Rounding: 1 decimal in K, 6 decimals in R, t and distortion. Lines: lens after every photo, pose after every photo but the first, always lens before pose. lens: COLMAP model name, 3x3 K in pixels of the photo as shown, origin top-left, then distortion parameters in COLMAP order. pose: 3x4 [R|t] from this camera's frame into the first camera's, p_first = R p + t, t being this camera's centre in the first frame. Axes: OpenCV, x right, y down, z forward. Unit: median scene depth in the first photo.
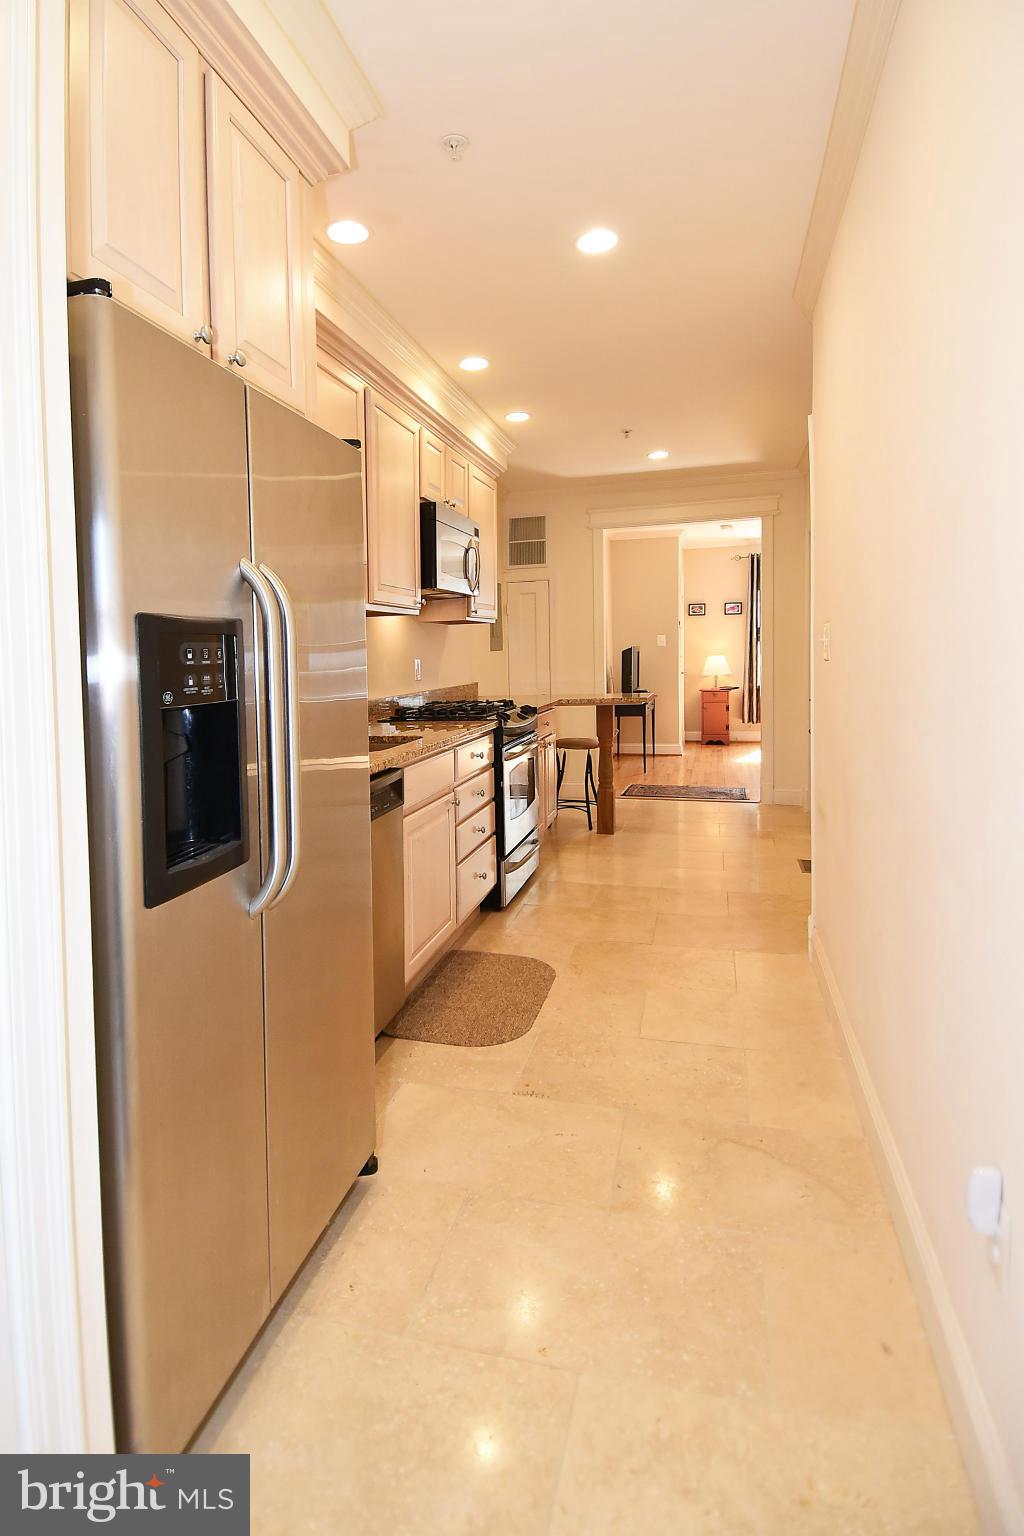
lens RADIAL K [[784.8, 0, 442.3], [0, 784.8, 686.7], [0, 0, 1]] dist [0.035616, -0.041344]
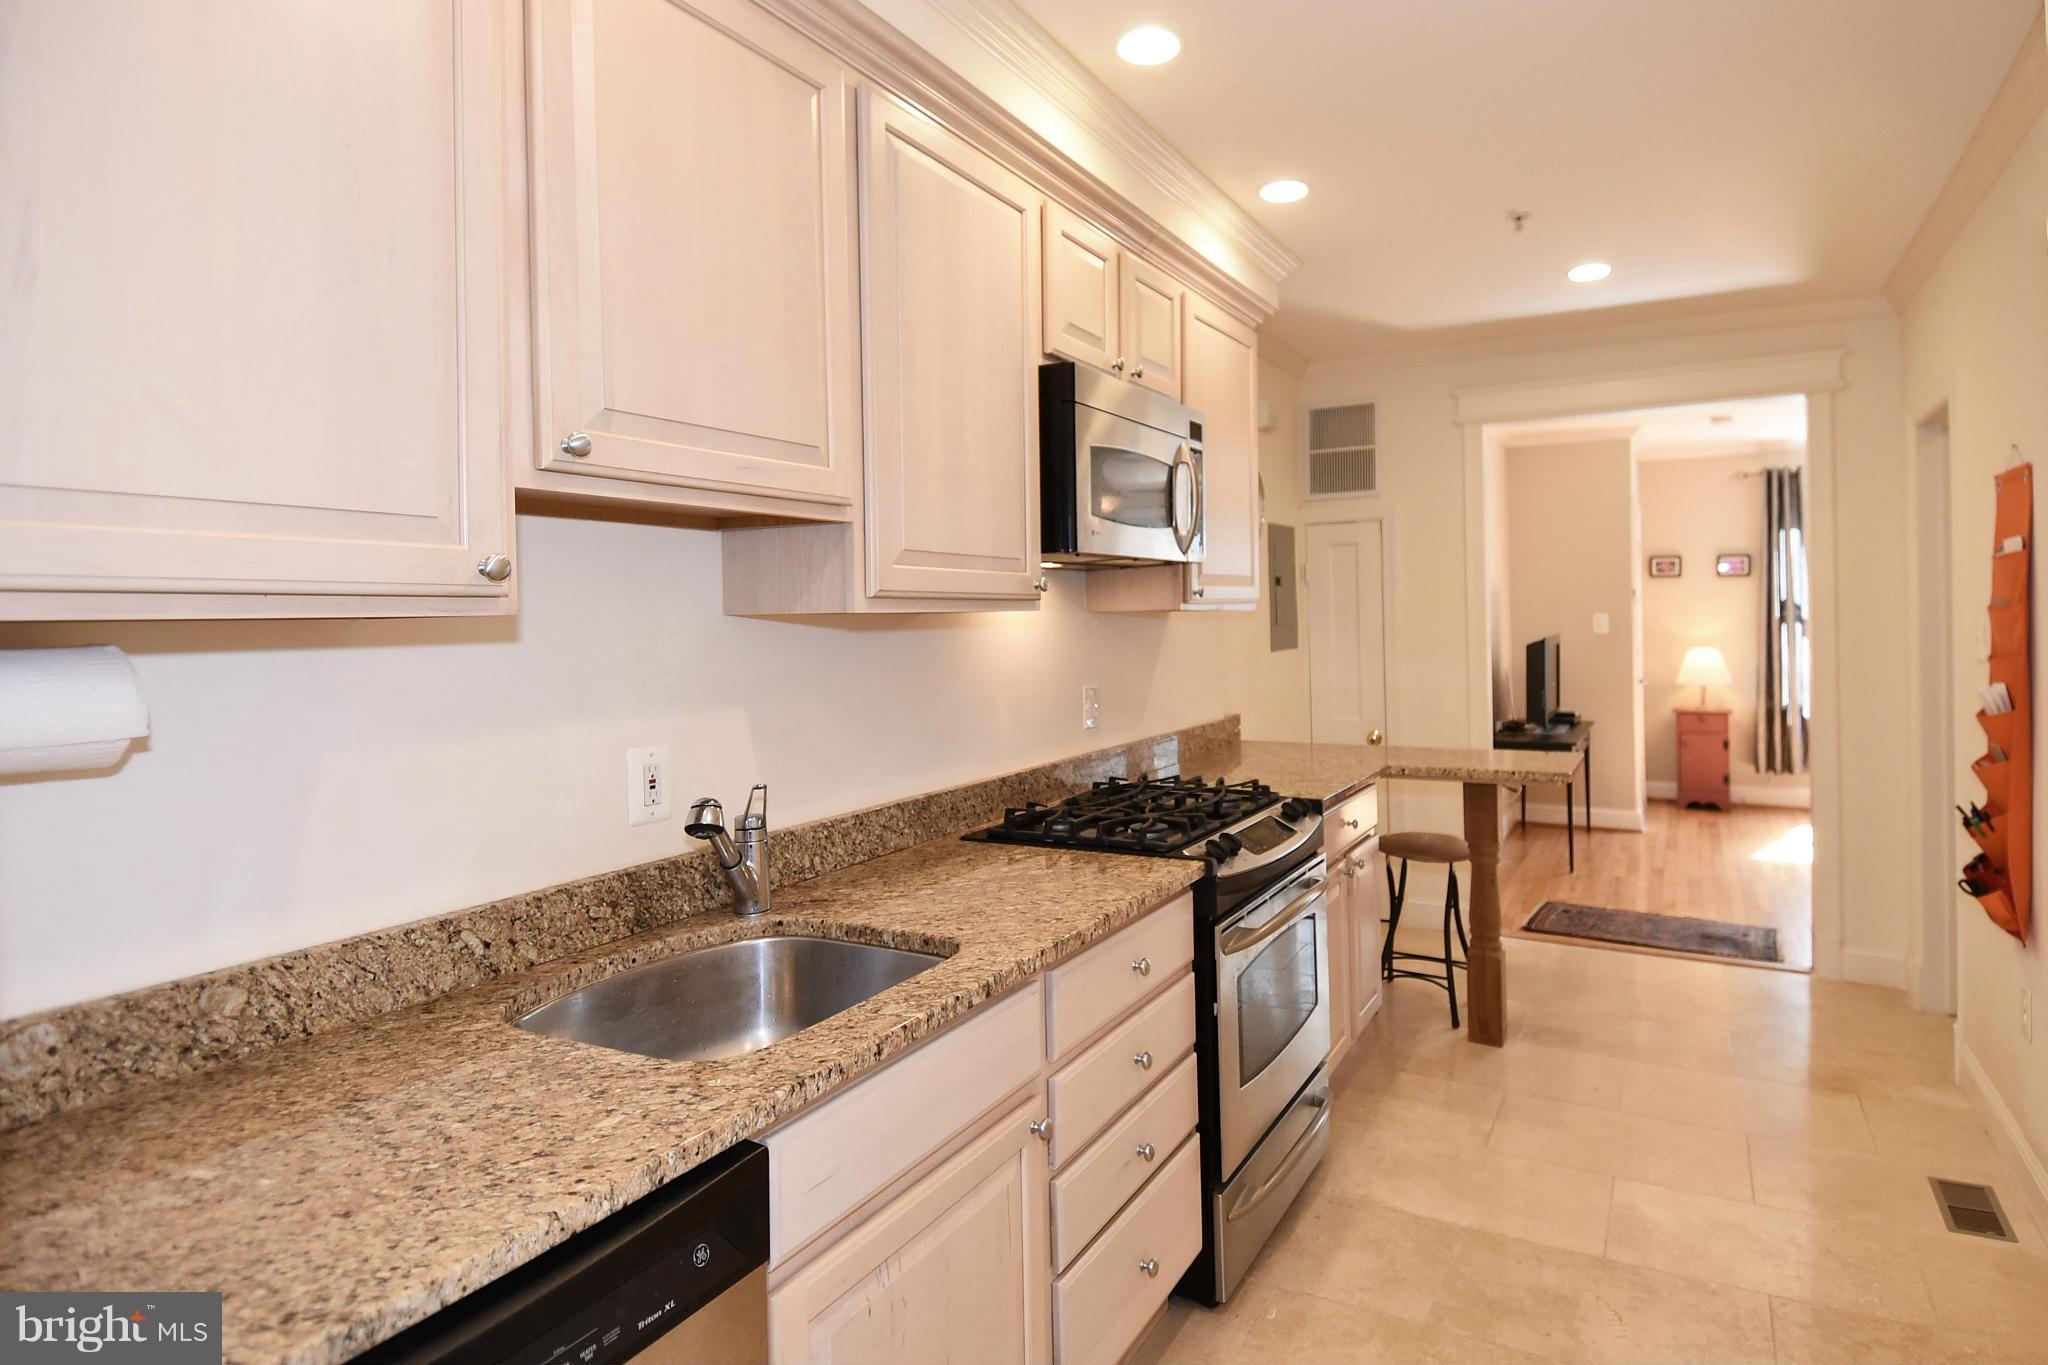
lens RADIAL K [[1148.2, 0, 1135.5], [0, 1148.2, 616.6], [0, 0, 1]] dist [0.043928, -0.039866]
pose [[0.993738, 0.002934, -0.111699, 0.067100], [-0.007807, 0.999036, -0.043208, -0.040981], [0.111464, 0.043810, 0.992802, 0.237375]]
